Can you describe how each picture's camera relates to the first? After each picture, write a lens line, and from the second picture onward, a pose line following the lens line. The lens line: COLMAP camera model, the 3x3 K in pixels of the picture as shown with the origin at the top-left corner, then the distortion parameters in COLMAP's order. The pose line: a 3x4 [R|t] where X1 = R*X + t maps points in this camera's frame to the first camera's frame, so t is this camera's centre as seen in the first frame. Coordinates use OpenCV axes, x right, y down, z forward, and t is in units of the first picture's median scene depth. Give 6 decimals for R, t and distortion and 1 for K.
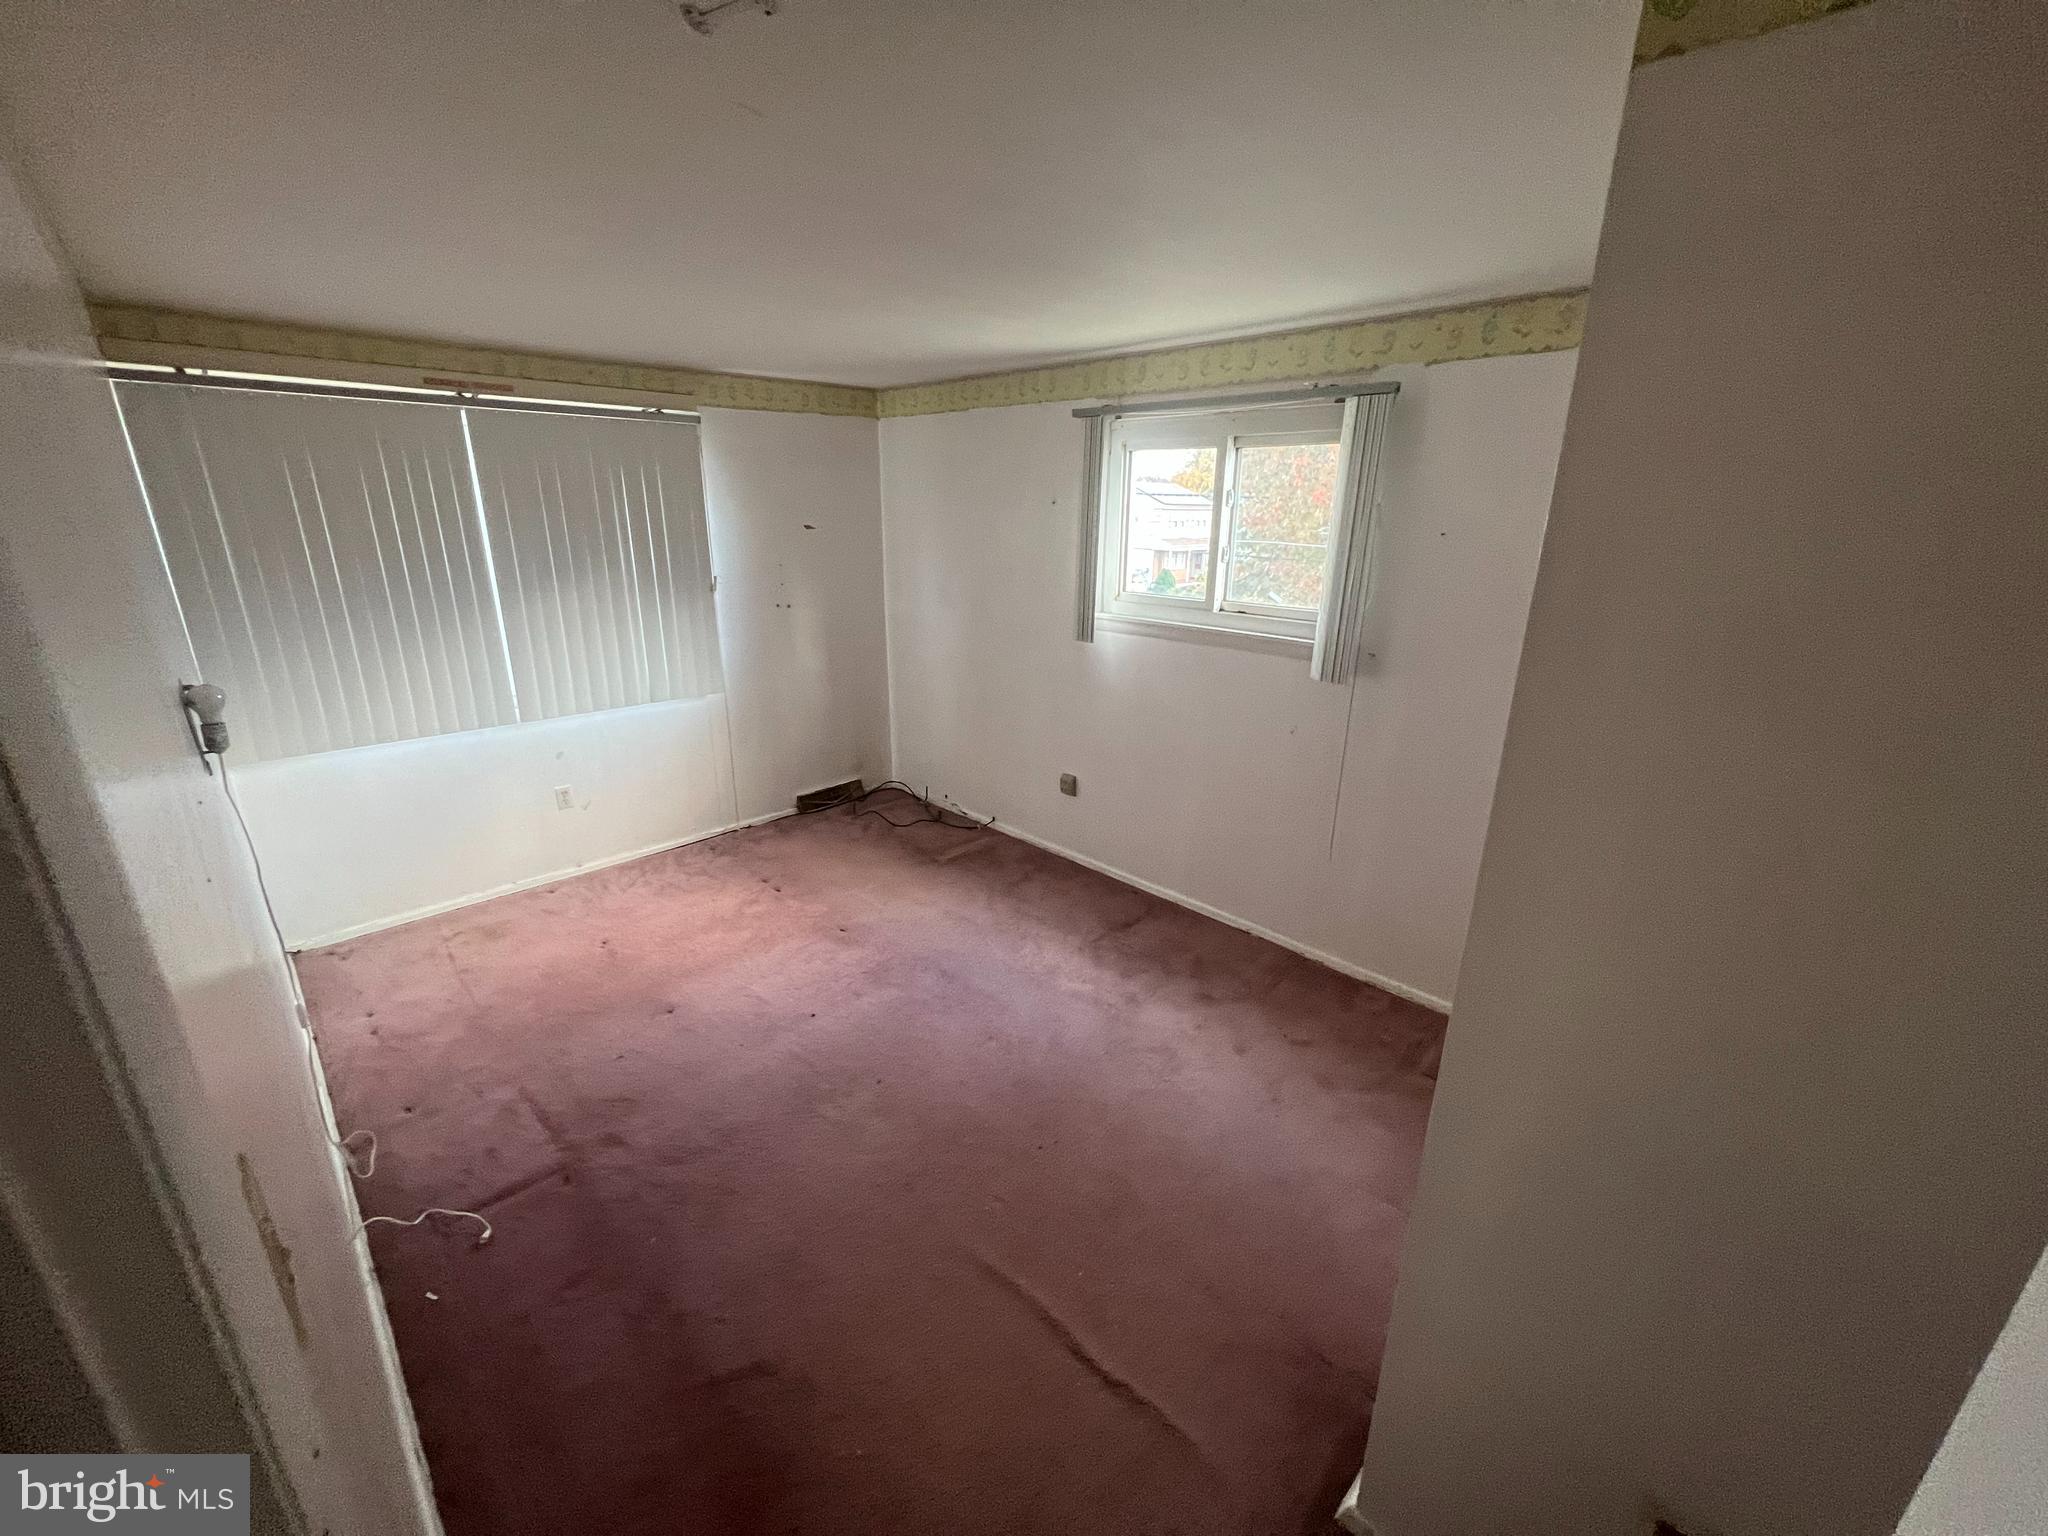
lens RADIAL K [[828.2, 0, 1018.6], [0, 828.2, 770.3], [0, 0, 1]] dist [-0.001276, 0.000971]
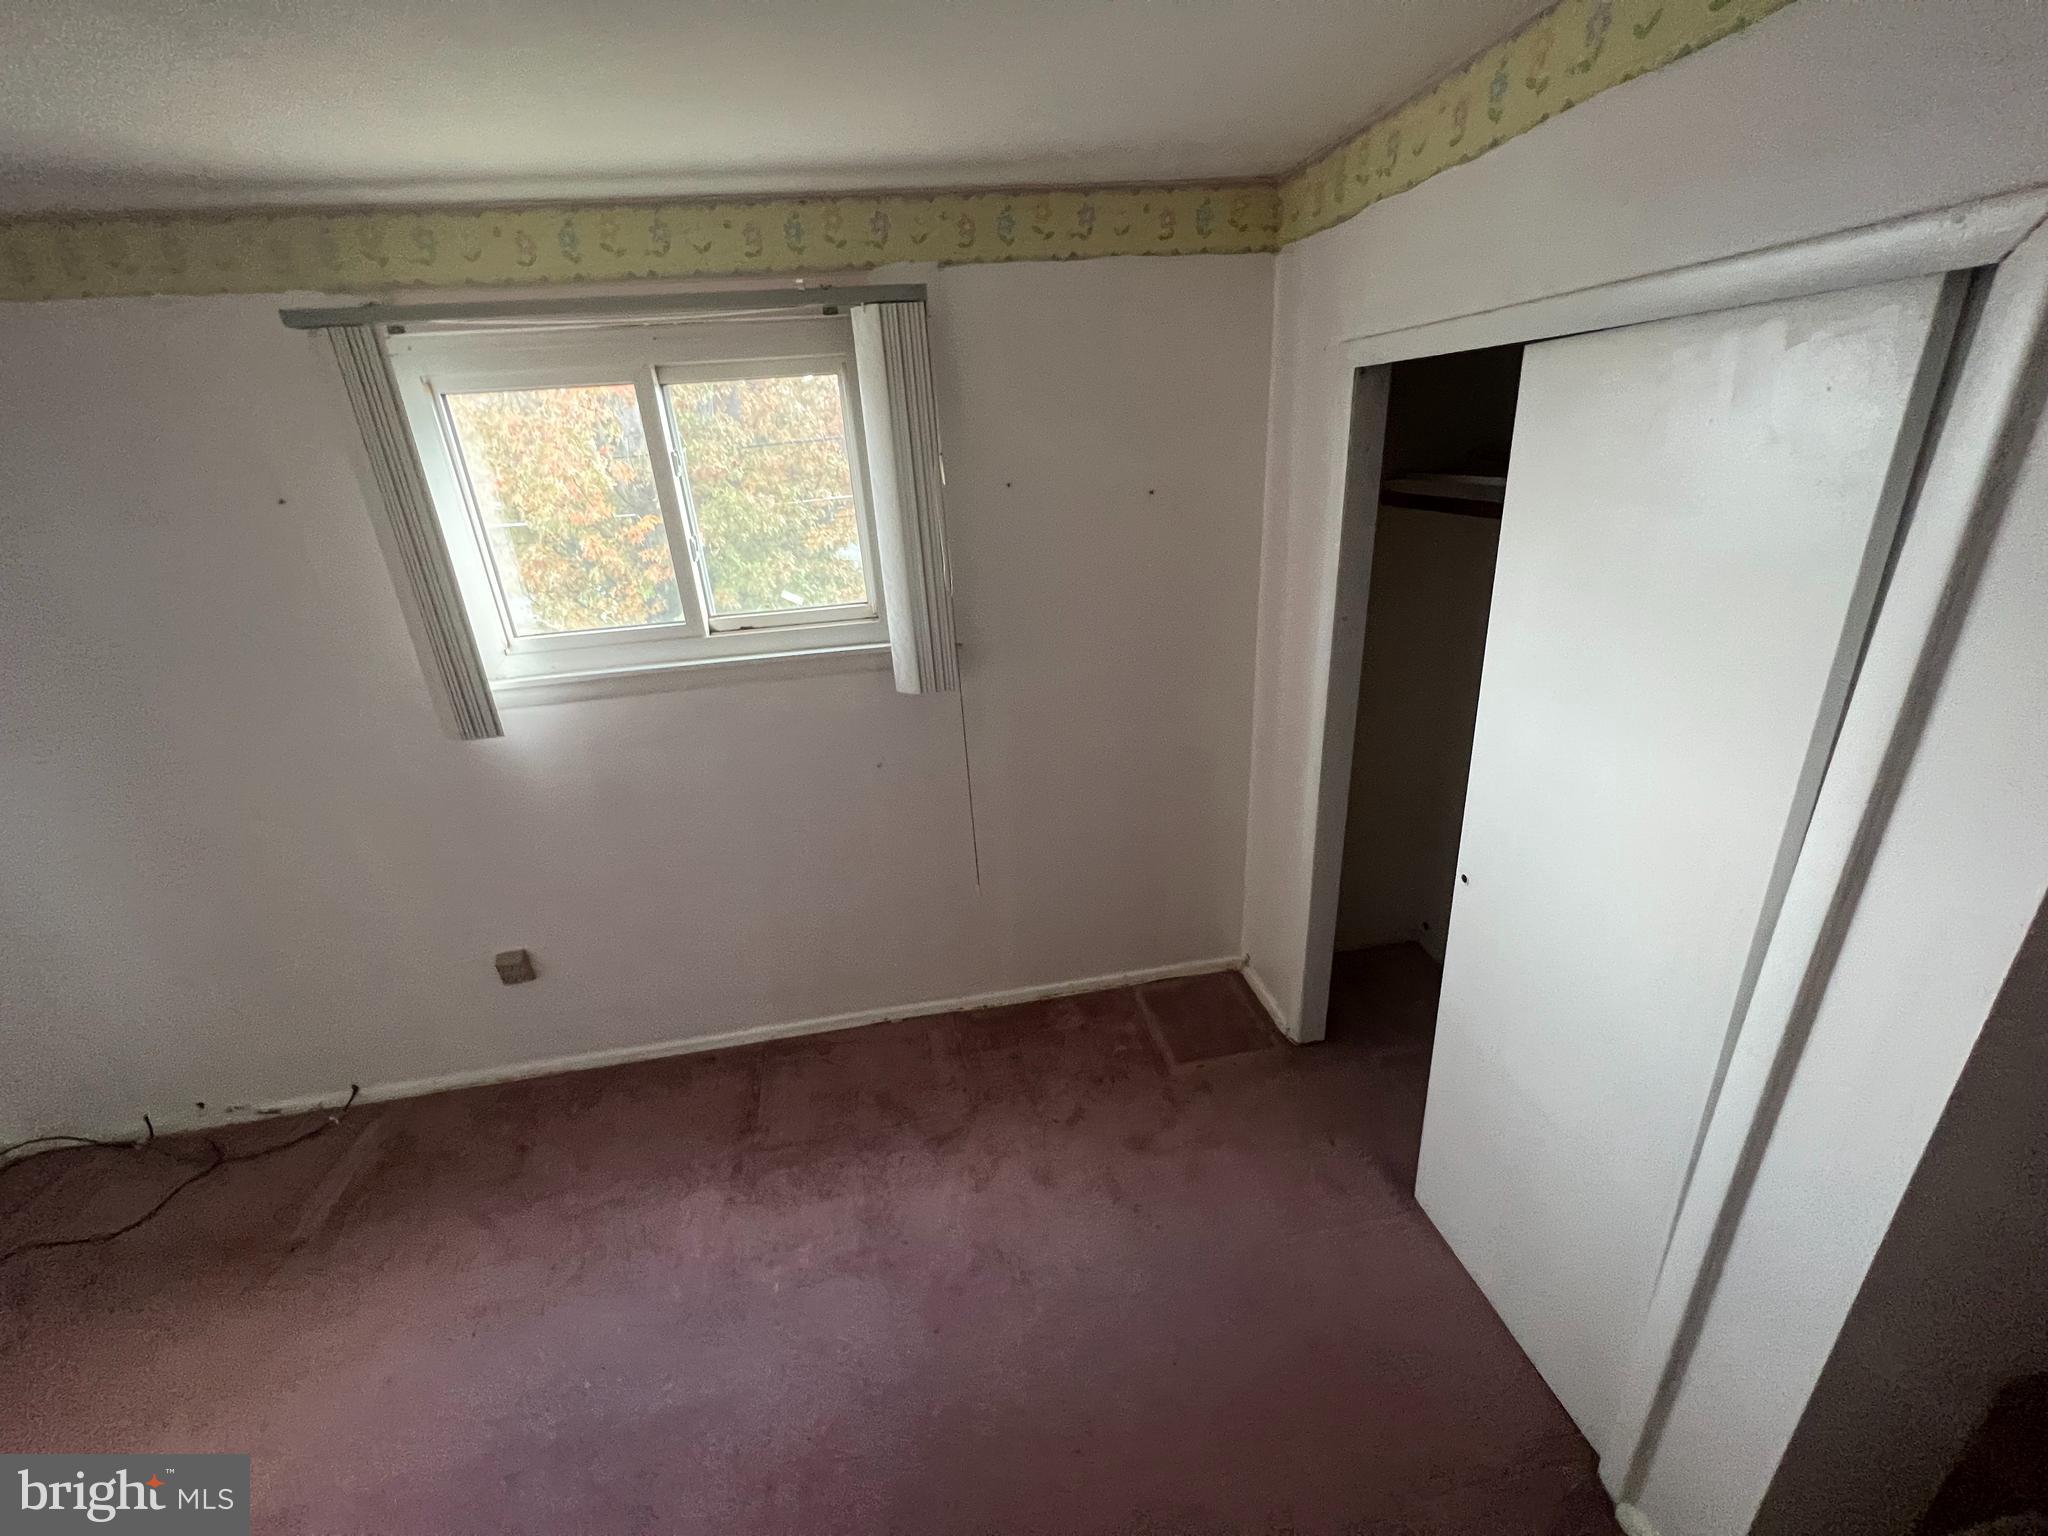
lens RADIAL K [[828.2, 0, 1021.8], [0, 828.2, 767.2], [0, 0, 1]] dist [-0.001276, 0.000971]
pose [[0.571870, -0.351269, 0.741333, -0.149212], [0.316563, 0.928184, 0.195606, -0.144201], [-0.756804, 0.122817, 0.642000, 0.394244]]
